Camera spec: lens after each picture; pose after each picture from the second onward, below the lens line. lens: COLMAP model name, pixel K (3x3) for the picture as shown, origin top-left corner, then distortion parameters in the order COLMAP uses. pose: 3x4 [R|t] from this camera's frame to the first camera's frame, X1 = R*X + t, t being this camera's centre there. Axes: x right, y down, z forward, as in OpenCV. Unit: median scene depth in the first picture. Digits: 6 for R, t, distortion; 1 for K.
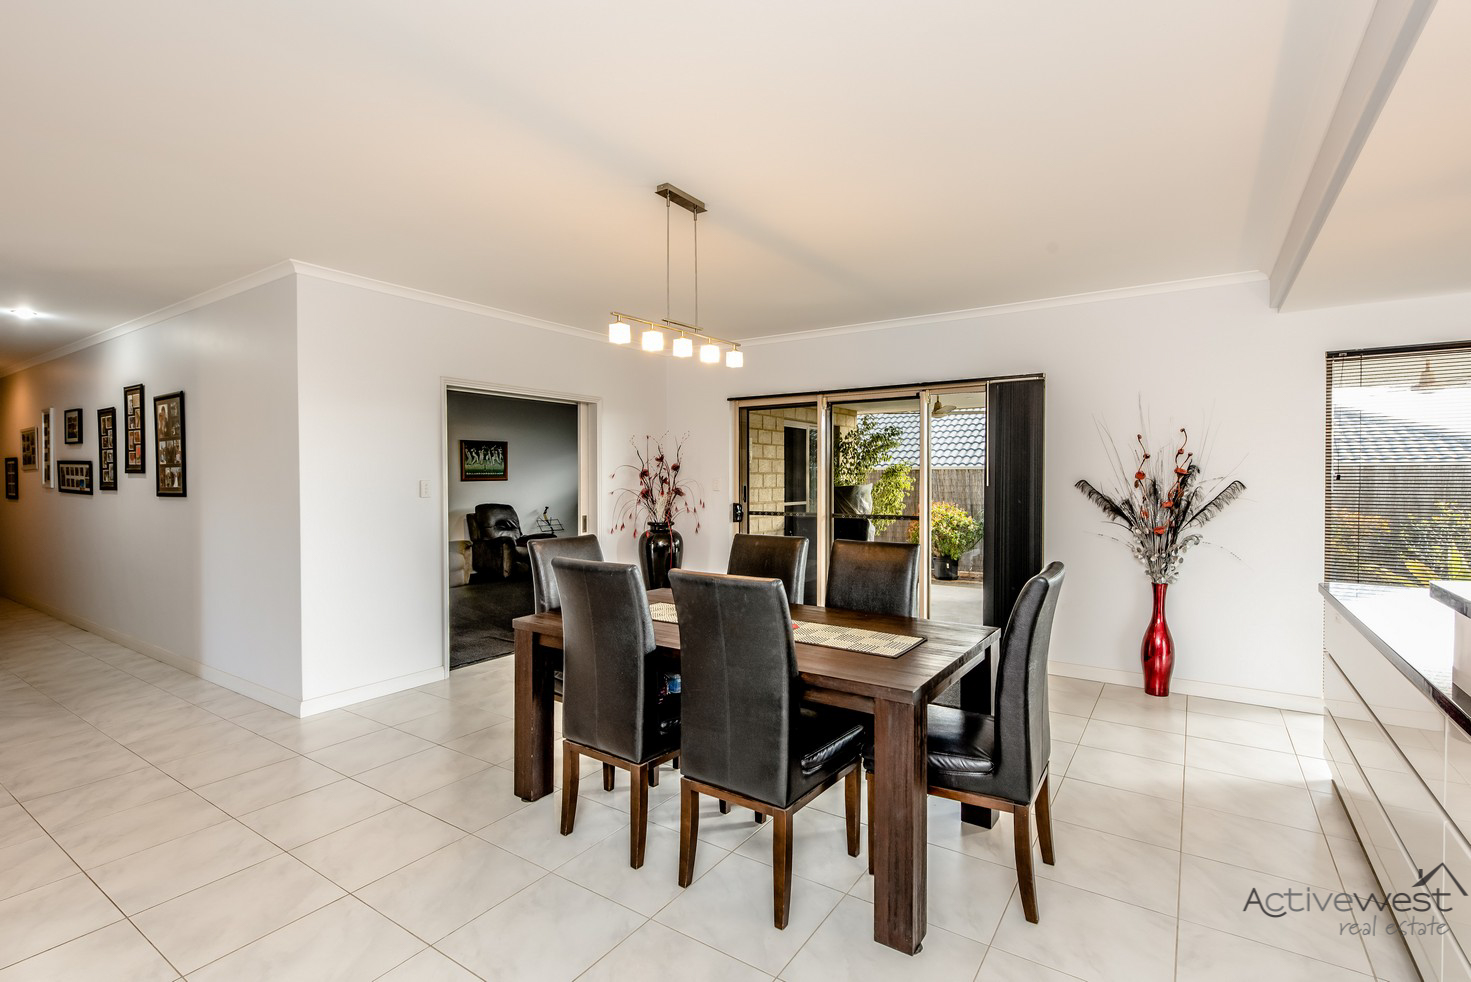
lens RADIAL K [[700.8, 0, 741.3], [0, 700.8, 492.0], [0, 0, 1]] dist [-0.006578, -0.001038]
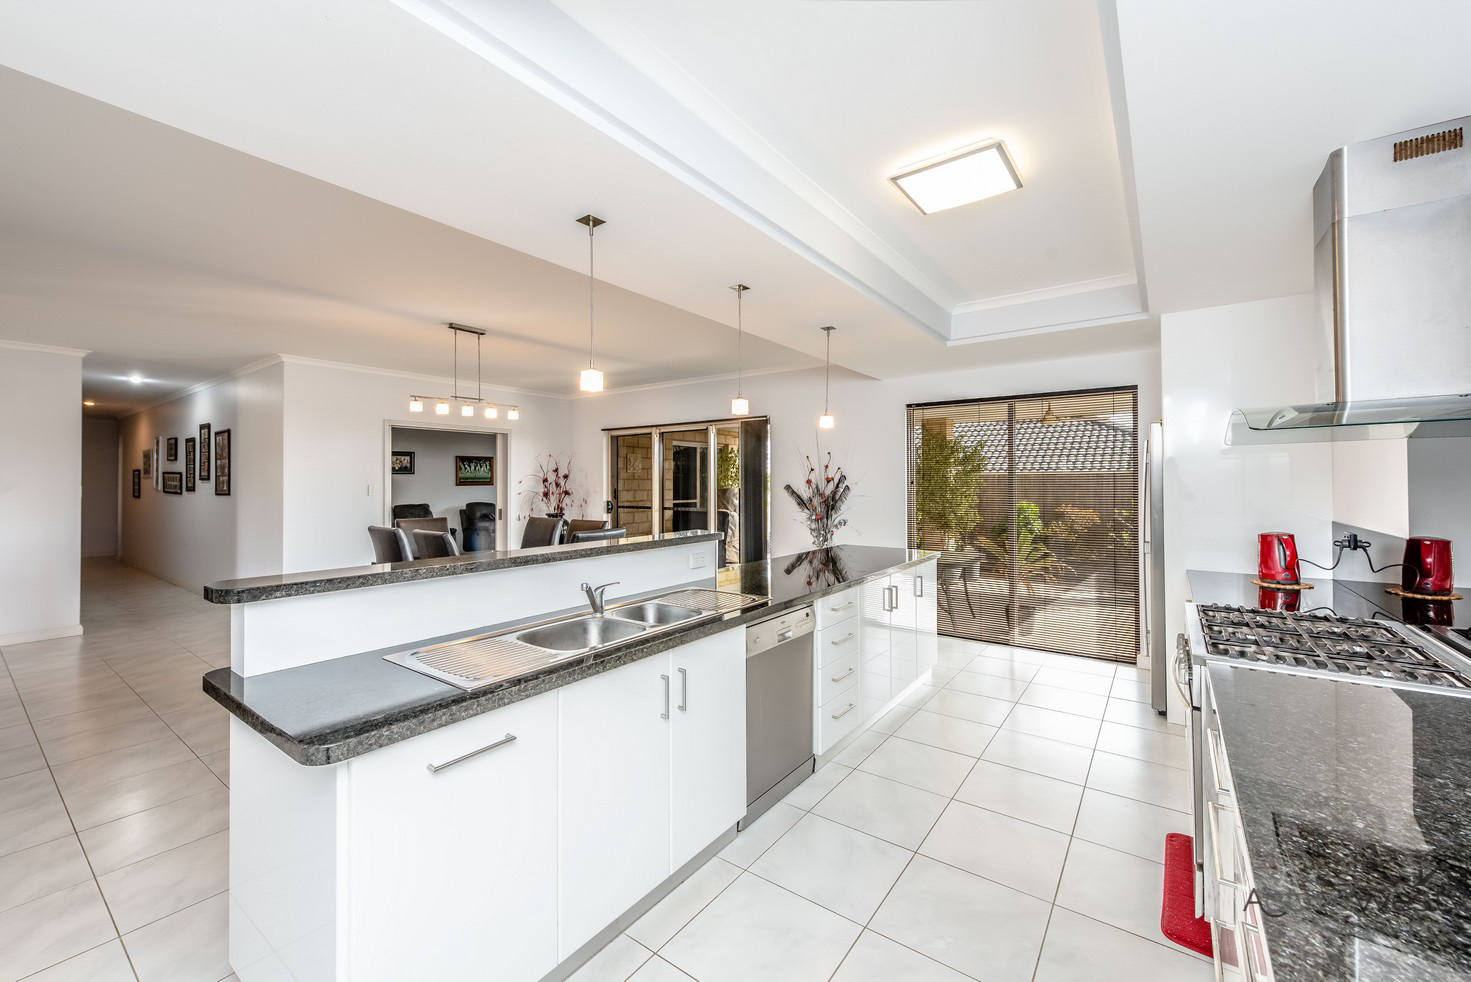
lens RADIAL K [[596.0, 0, 740.6], [0, 596.0, 479.4], [0, 0, 1]] dist [-0.000619, 0.000203]
pose [[0.999114, -0.000722, -0.042075, 0.326255], [-0.000360, 0.999670, -0.025699, 0.003901], [0.042079, 0.025691, 0.998784, -0.236200]]
